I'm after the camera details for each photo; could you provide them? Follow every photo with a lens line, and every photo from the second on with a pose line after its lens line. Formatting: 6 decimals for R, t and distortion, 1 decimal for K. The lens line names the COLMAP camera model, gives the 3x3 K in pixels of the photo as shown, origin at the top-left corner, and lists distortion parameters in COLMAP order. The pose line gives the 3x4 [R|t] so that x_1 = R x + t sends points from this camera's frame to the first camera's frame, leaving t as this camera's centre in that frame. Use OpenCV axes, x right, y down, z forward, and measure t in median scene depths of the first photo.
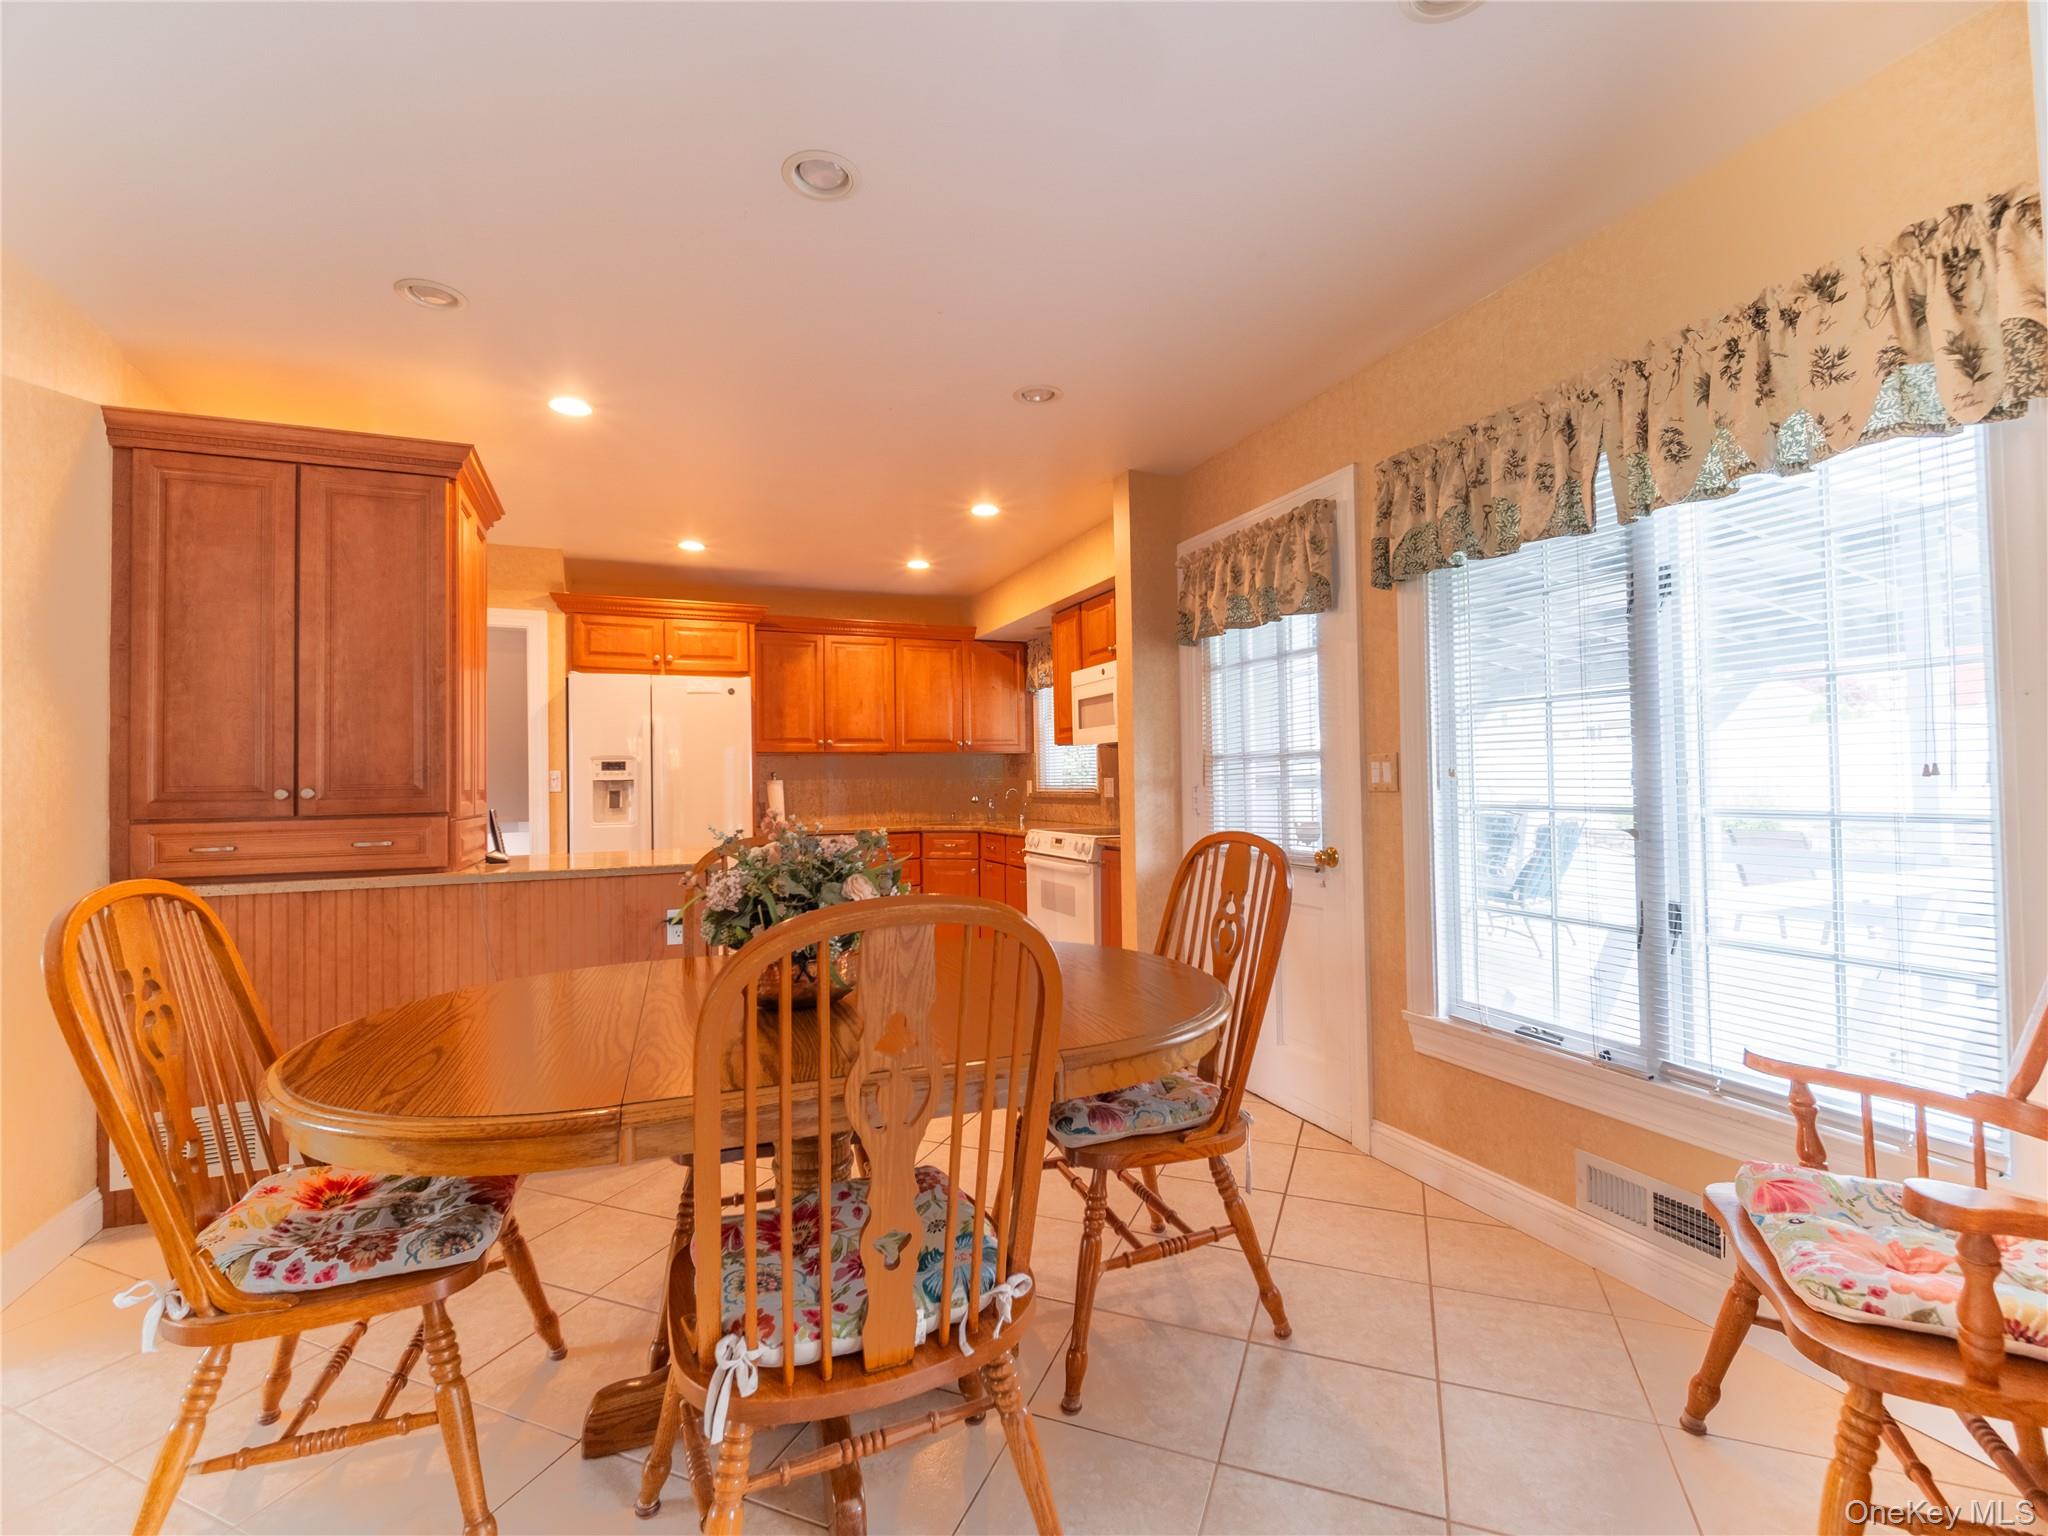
lens RADIAL K [[903.4, 0, 1025.8], [0, 903.4, 762.6], [0, 0, 1]] dist [0.008726, -0.009981]
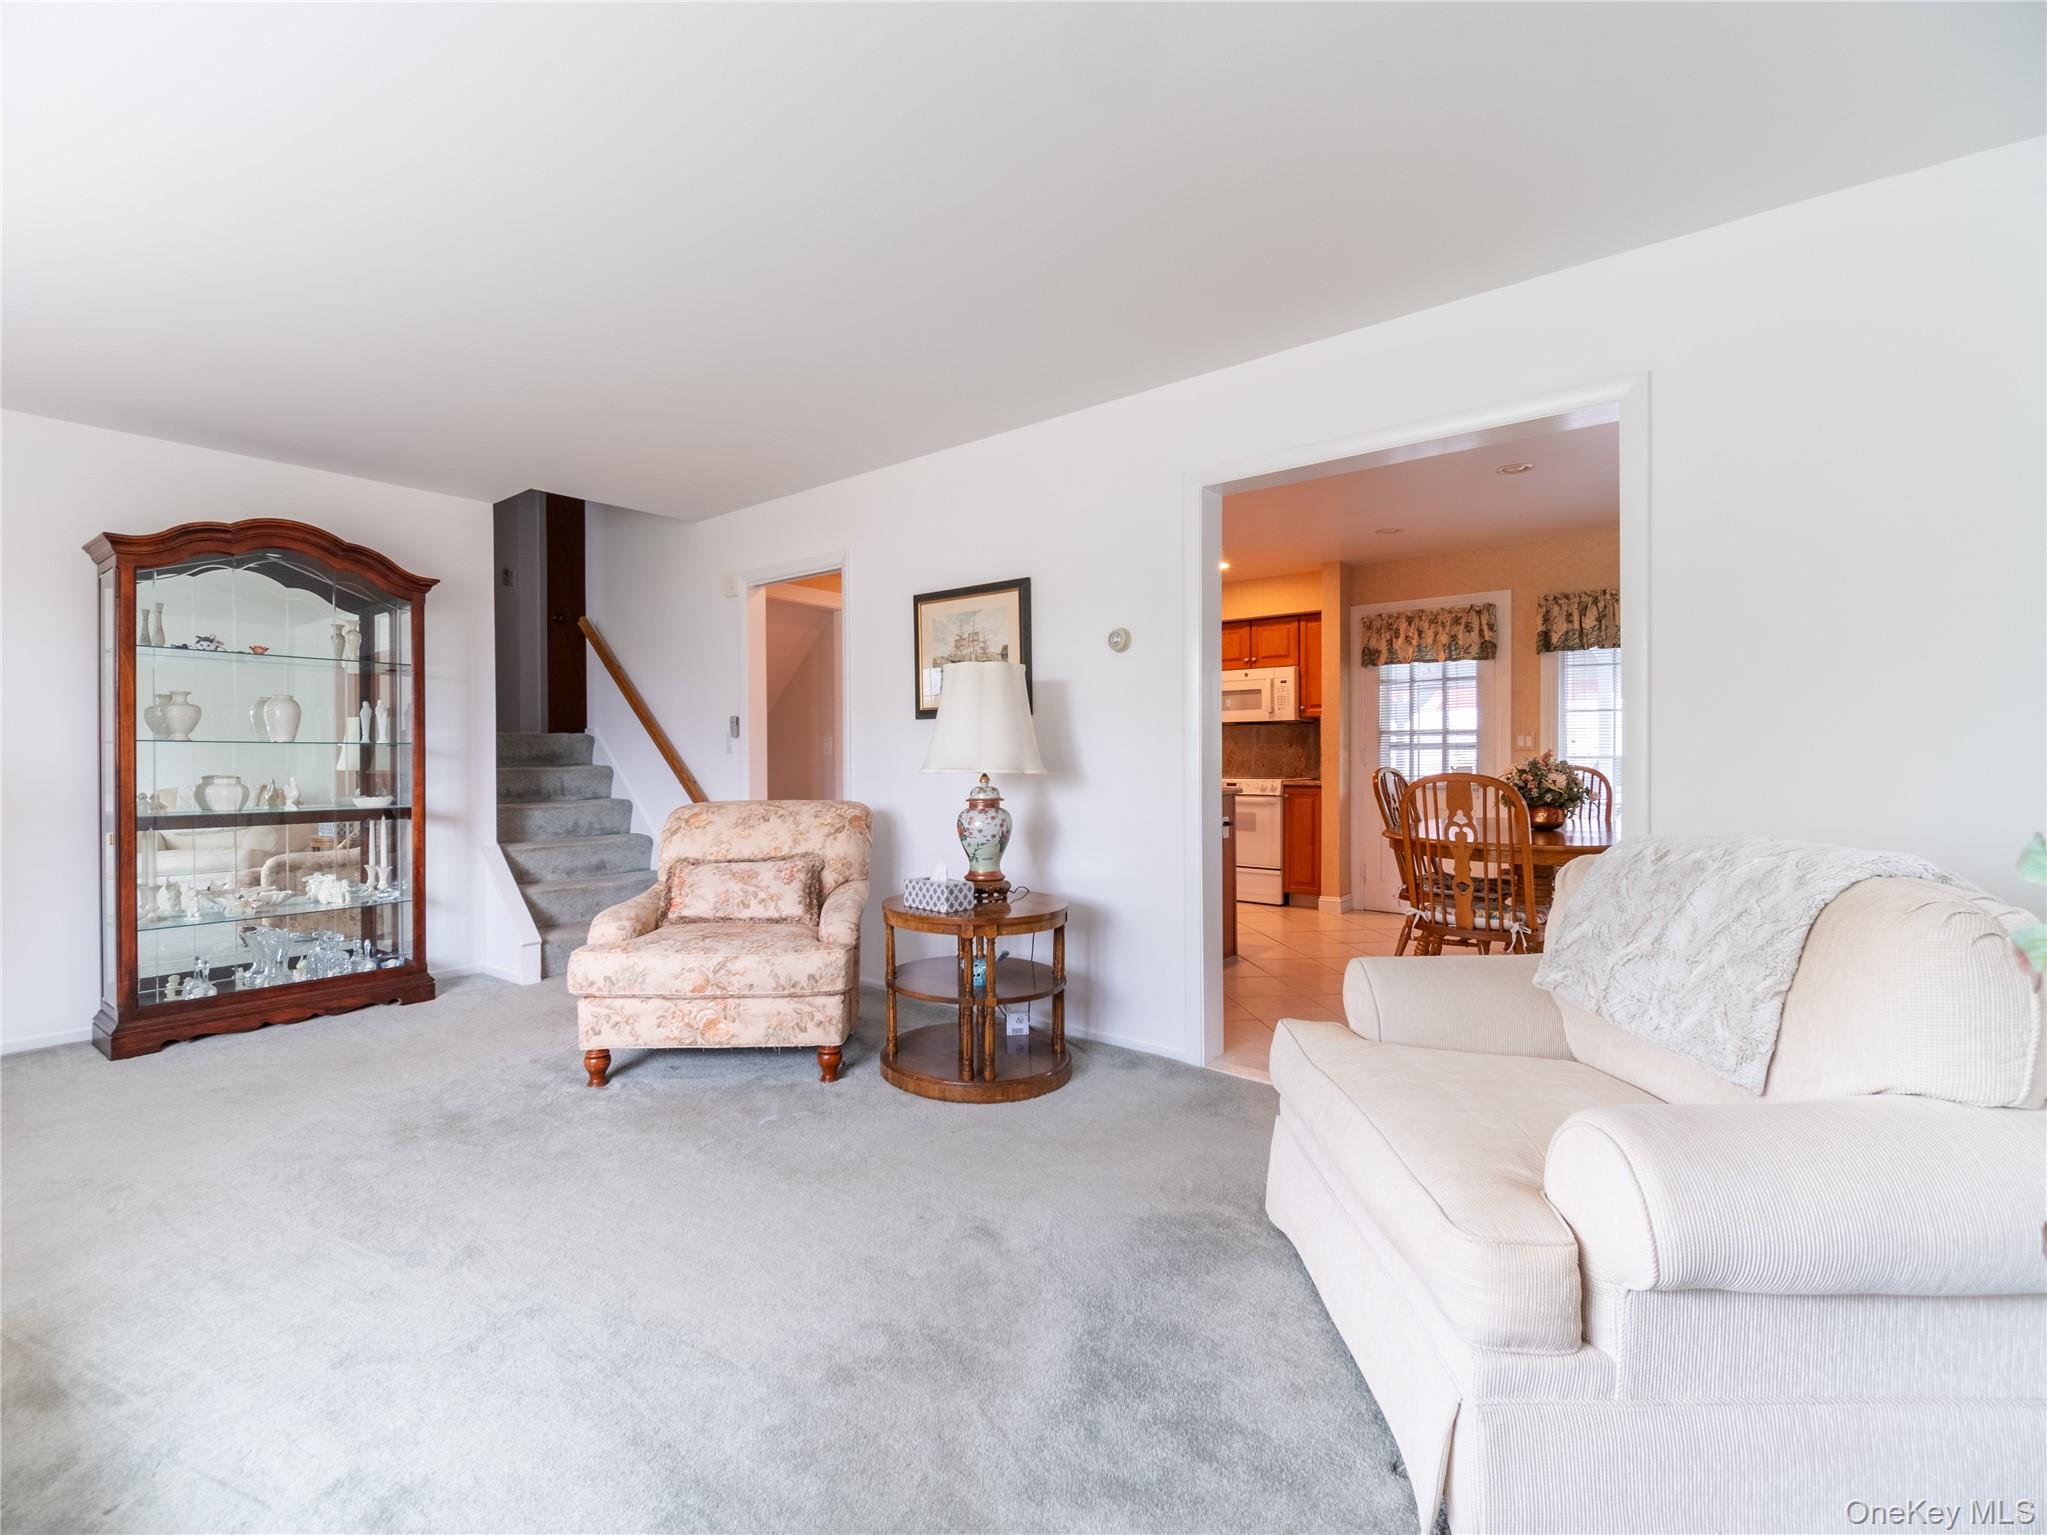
lens RADIAL K [[912.0, 0, 1020.2], [0, 912.0, 772.8], [0, 0, 1]] dist [0.004858, -0.007792]
pose [[0.871467, 0.007945, 0.490390, -0.826822], [-0.022932, 0.999435, 0.024558, 0.029453], [-0.489918, -0.032647, 0.871157, -0.134537]]
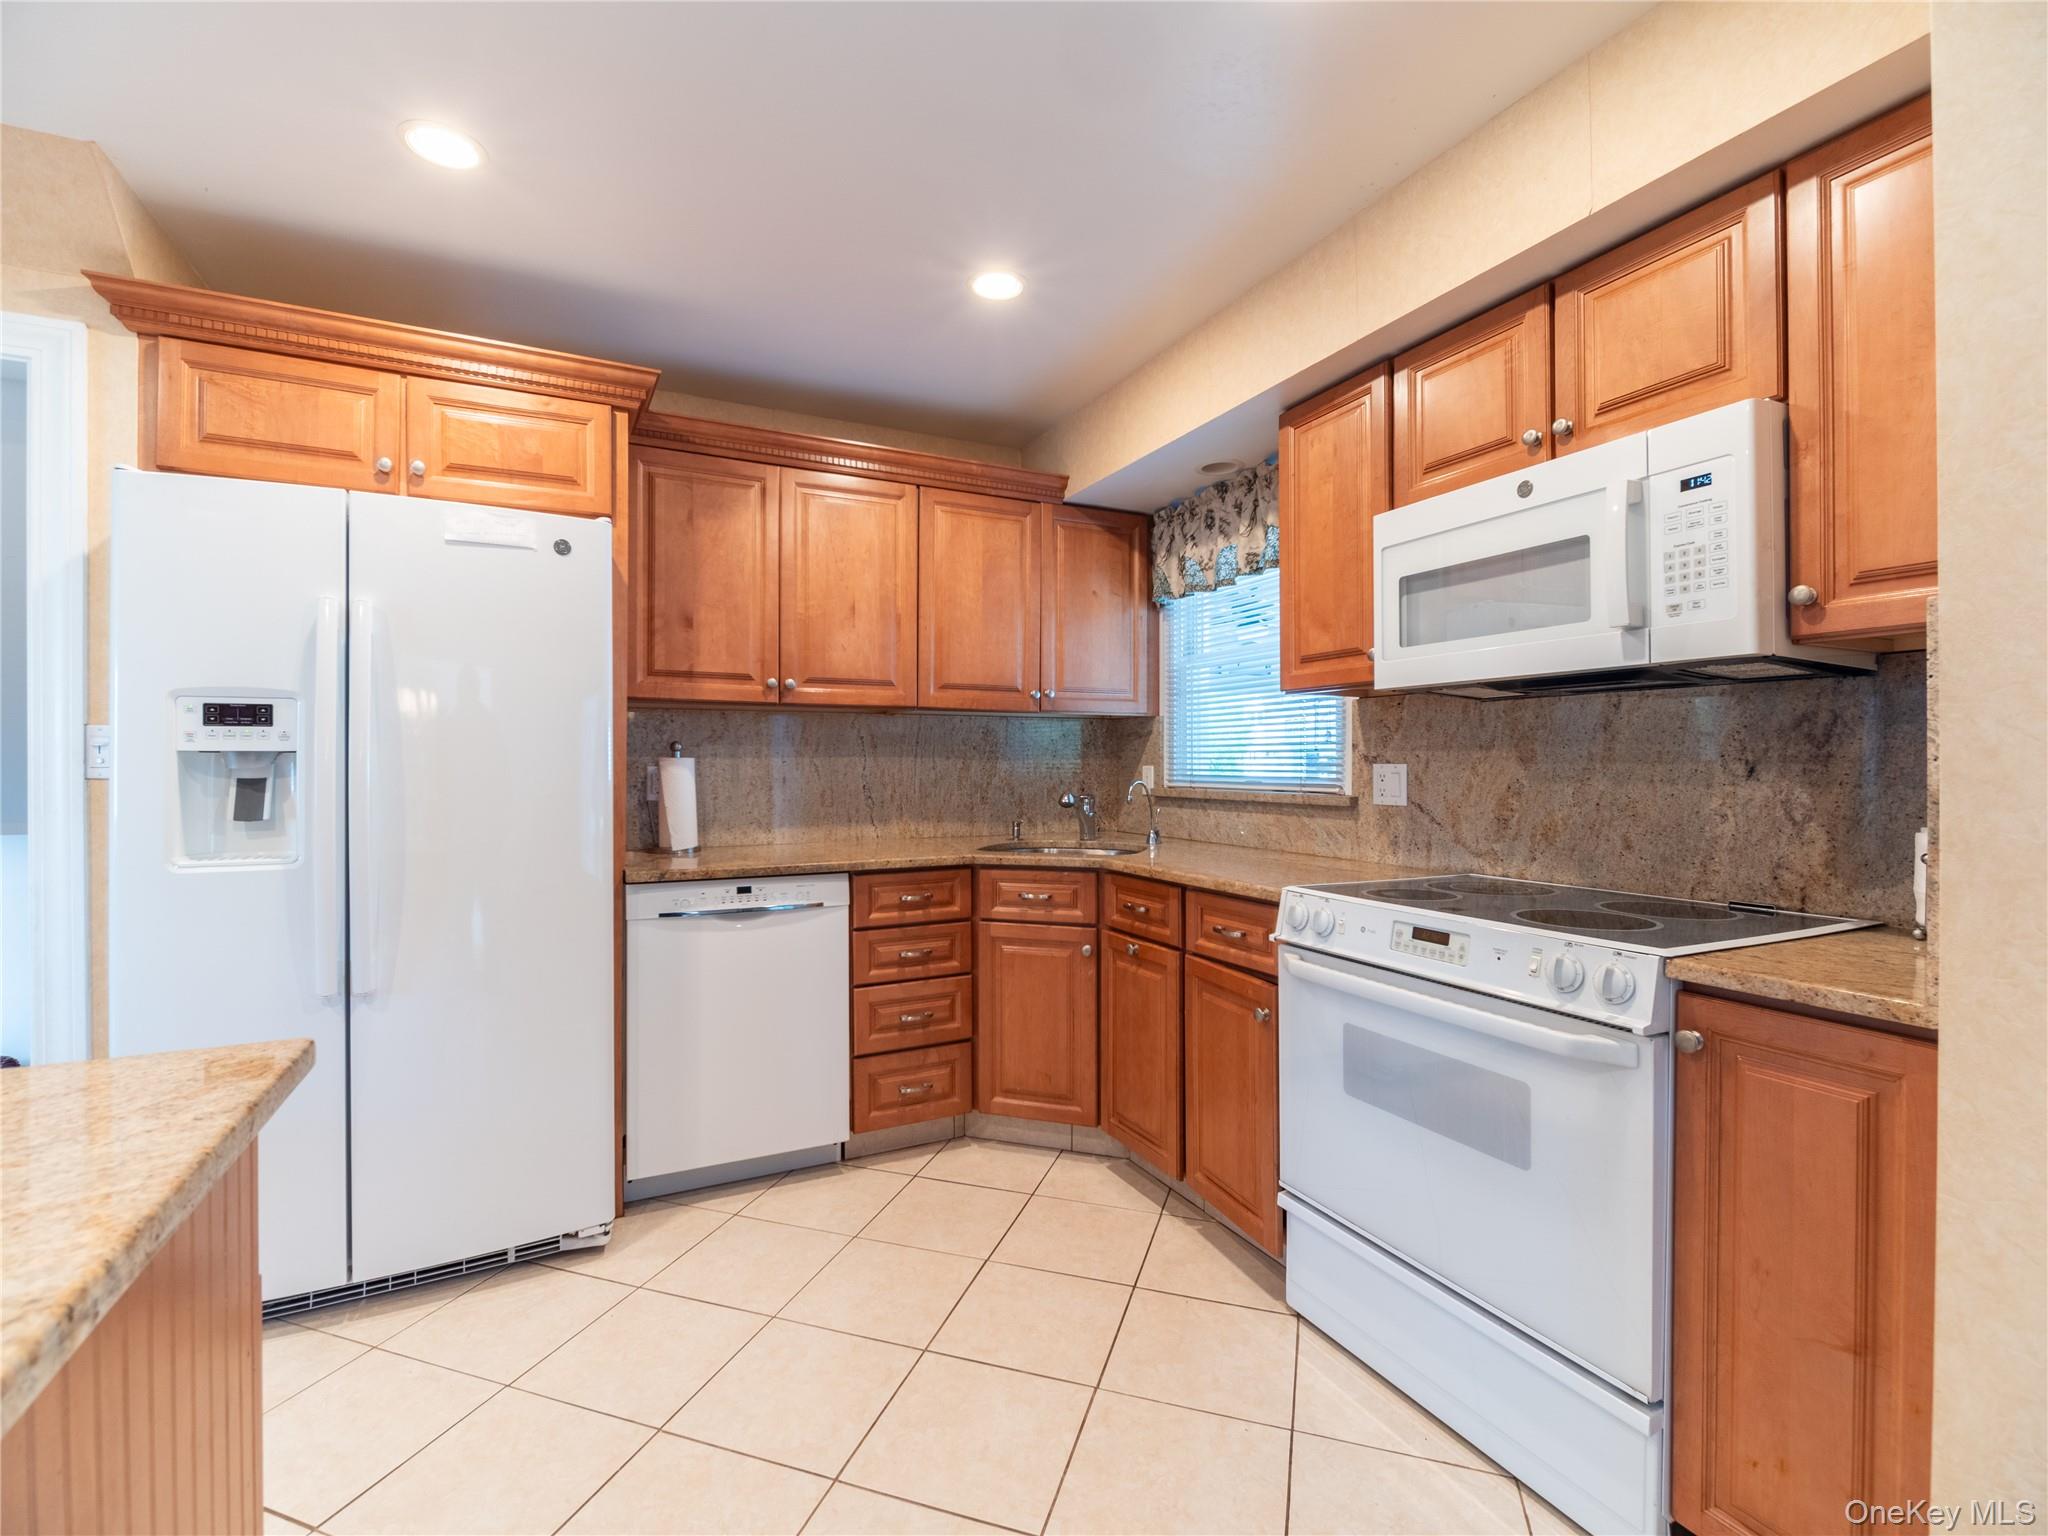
lens RADIAL K [[903.4, 0, 1025.8], [0, 903.4, 762.6], [0, 0, 1]] dist [0.008726, -0.009981]
pose [[0.997964, 0.015432, 0.061877, -0.122643], [-0.016704, 0.999659, 0.020090, 0.009397], [-0.061546, -0.021083, 0.997882, 0.516063]]
